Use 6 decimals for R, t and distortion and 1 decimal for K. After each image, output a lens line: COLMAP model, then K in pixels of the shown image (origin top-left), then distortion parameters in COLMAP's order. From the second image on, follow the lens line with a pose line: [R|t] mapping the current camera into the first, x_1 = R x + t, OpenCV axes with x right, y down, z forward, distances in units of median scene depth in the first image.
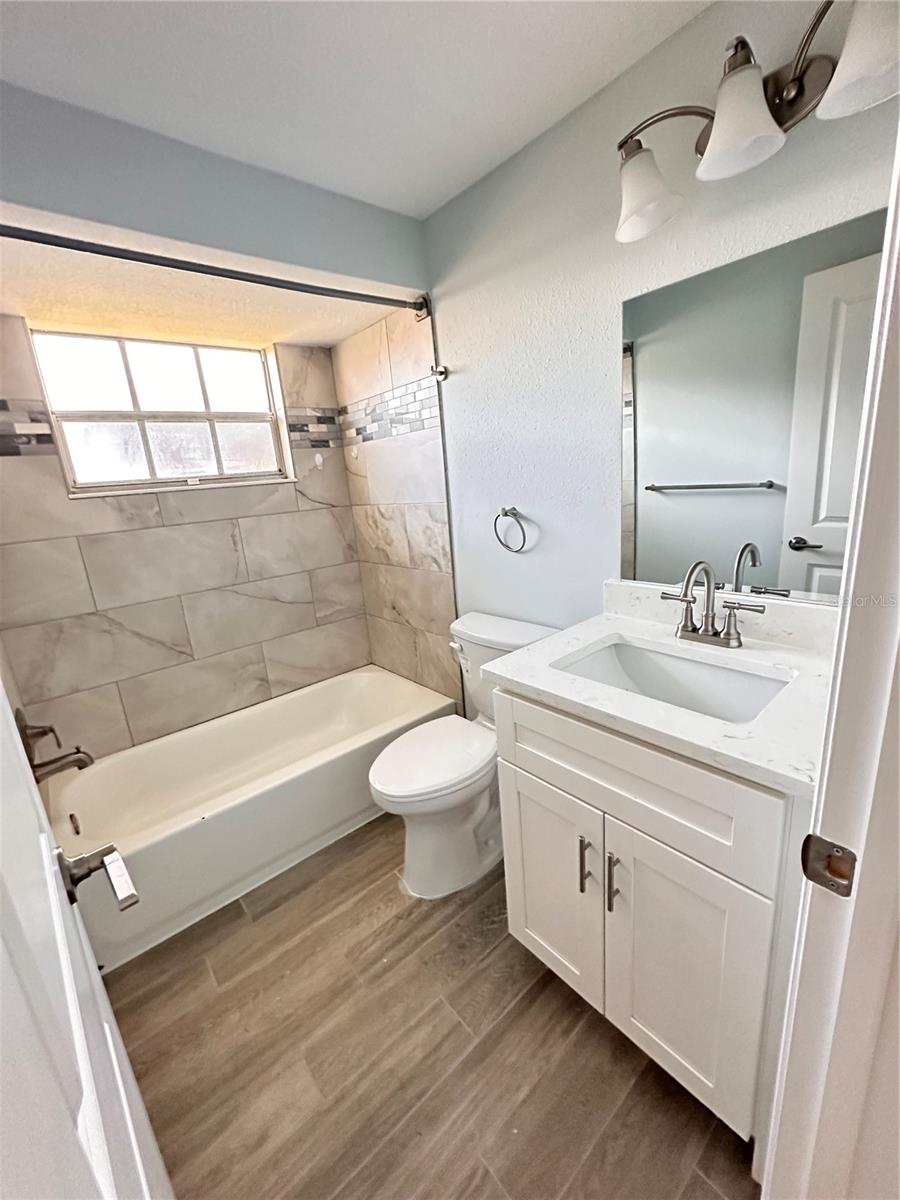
lens RADIAL K [[482.1, 0, 455.9], [0, 482.1, 599.4], [0, 0, 1]] dist [-0.001629, 0.000972]
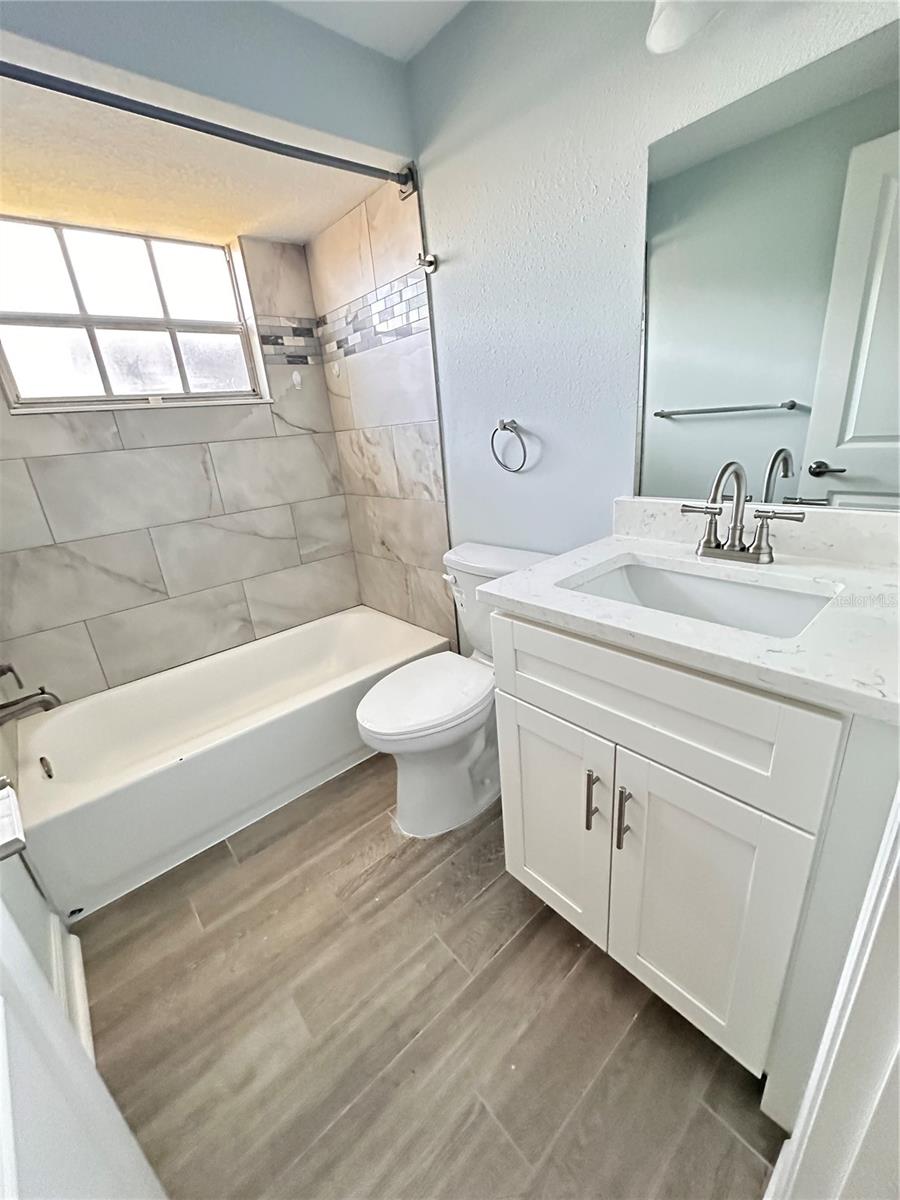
lens RADIAL K [[482.1, 0, 457.7], [0, 482.1, 599.7], [0, 0, 1]] dist [-0.001629, 0.000972]
pose [[0.999886, -0.005819, 0.013956, 0.003316], [0.004414, 0.995106, 0.098719, 0.053583], [-0.014462, -0.098646, 0.995017, 0.088829]]
